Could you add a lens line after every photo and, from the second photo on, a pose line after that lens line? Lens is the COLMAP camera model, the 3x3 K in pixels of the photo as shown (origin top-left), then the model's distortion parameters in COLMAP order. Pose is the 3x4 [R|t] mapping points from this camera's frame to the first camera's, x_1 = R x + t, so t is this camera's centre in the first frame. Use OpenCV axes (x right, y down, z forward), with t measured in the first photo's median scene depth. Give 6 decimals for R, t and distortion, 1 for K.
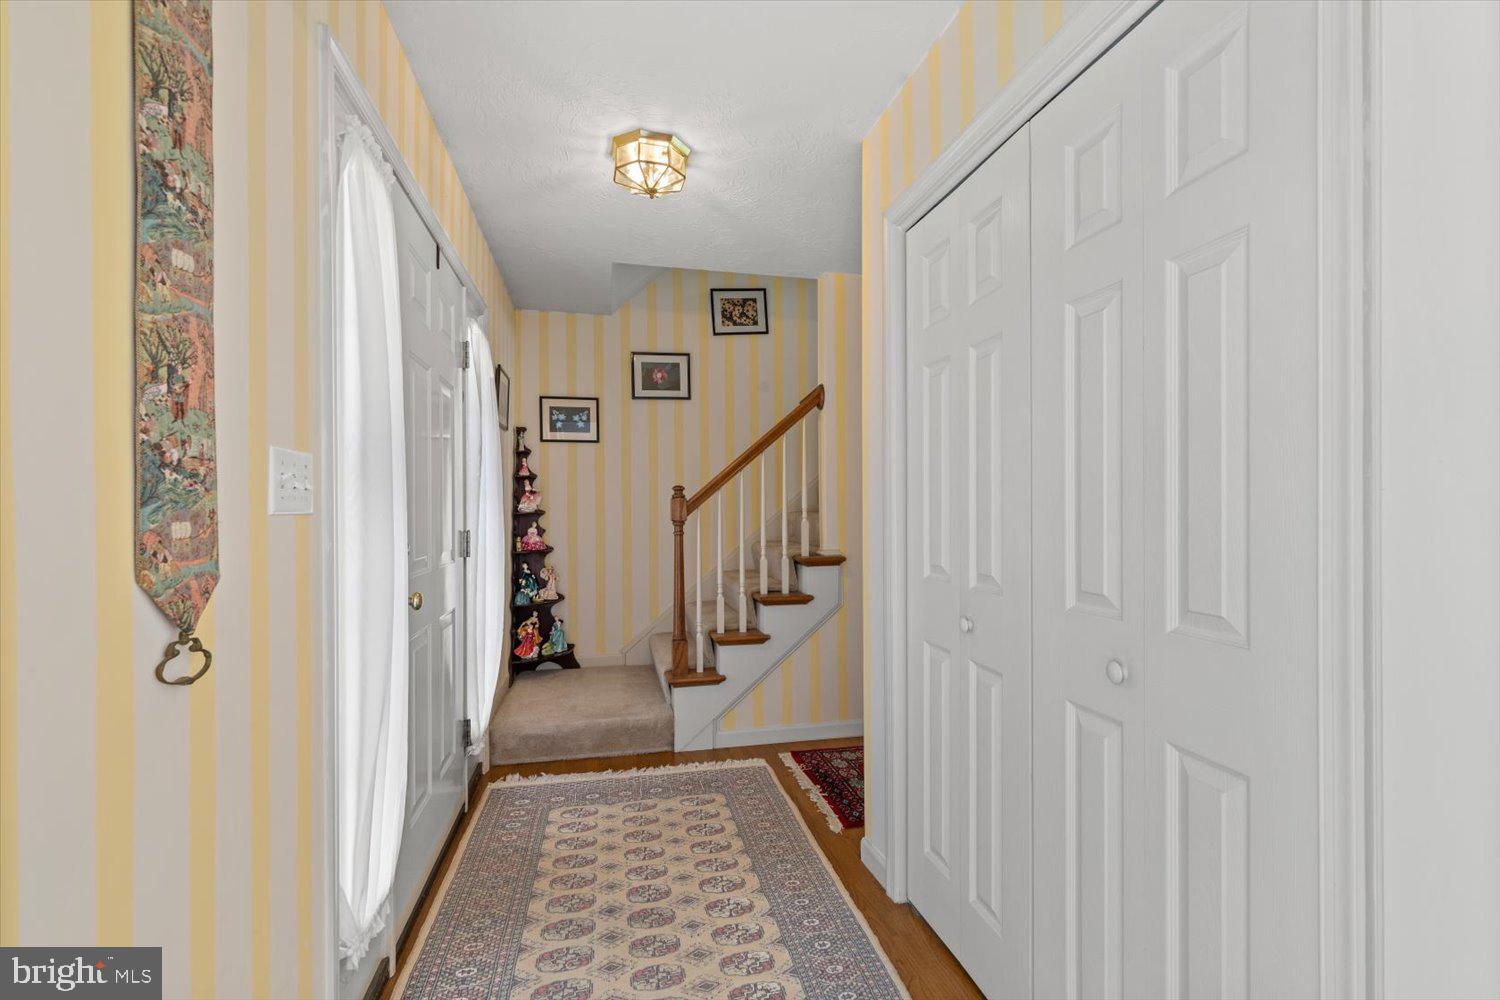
lens RADIAL K [[692.5, 0, 748.6], [0, 692.5, 504.3], [0, 0, 1]] dist [-0.000873, -0.002048]
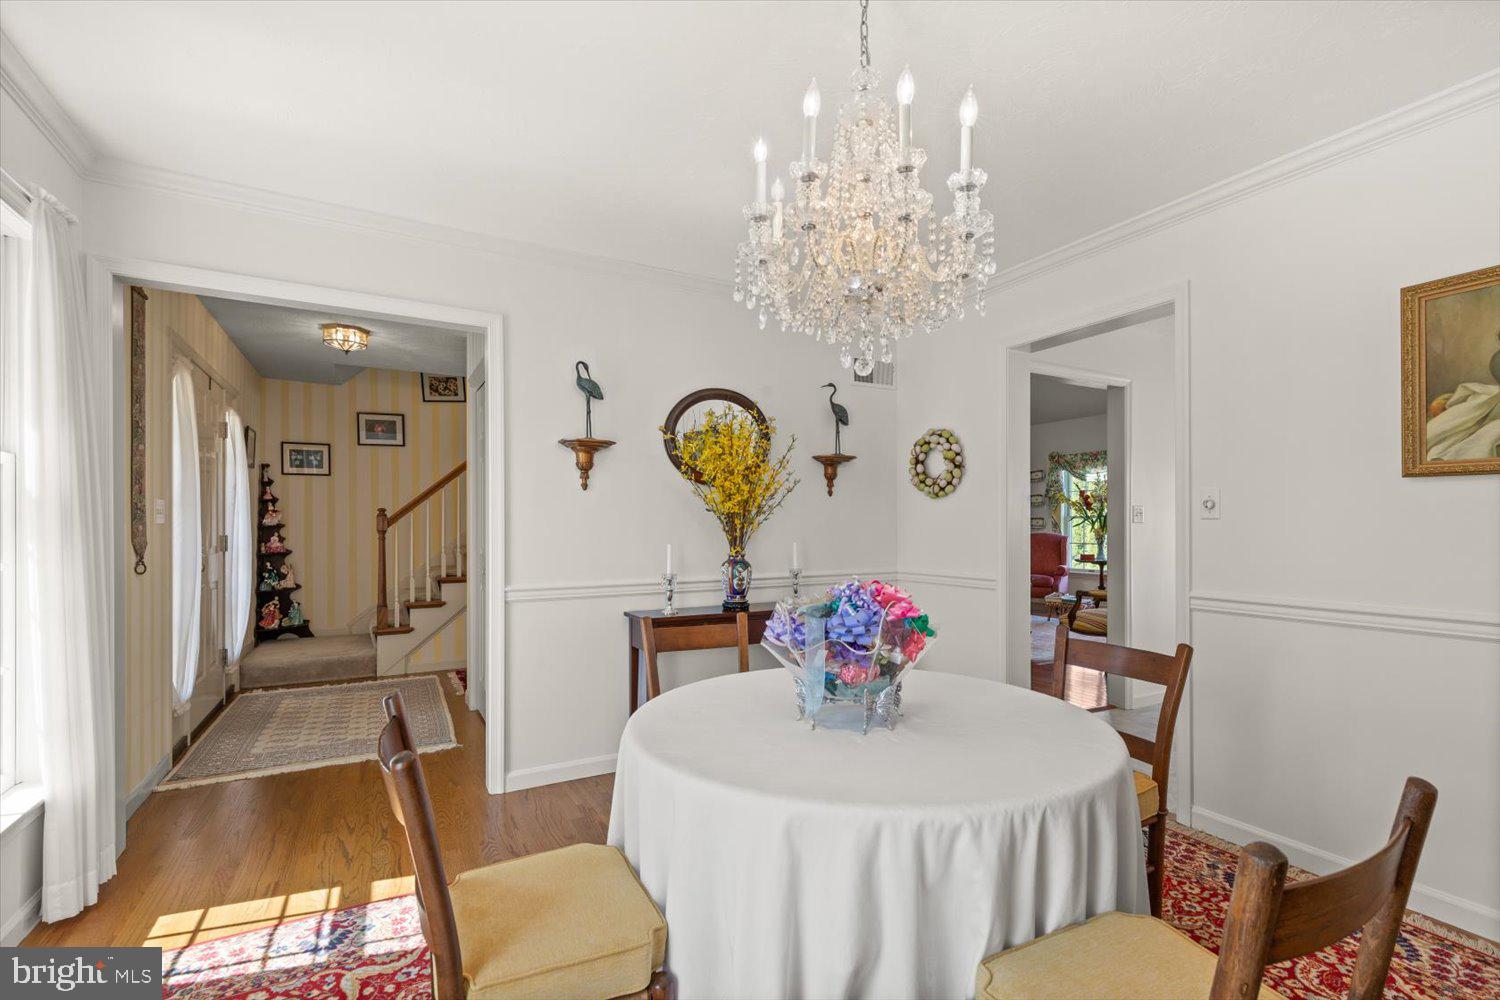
lens RADIAL K [[692.5, 0, 767.9], [0, 692.5, 519.6], [0, 0, 1]] dist [-0.000873, -0.002048]
pose [[0.953382, 0.003993, 0.301739, 0.221597], [-0.003696, 0.999992, -0.001556, -0.001678], [-0.301743, 0.000368, 0.953389, -0.648278]]
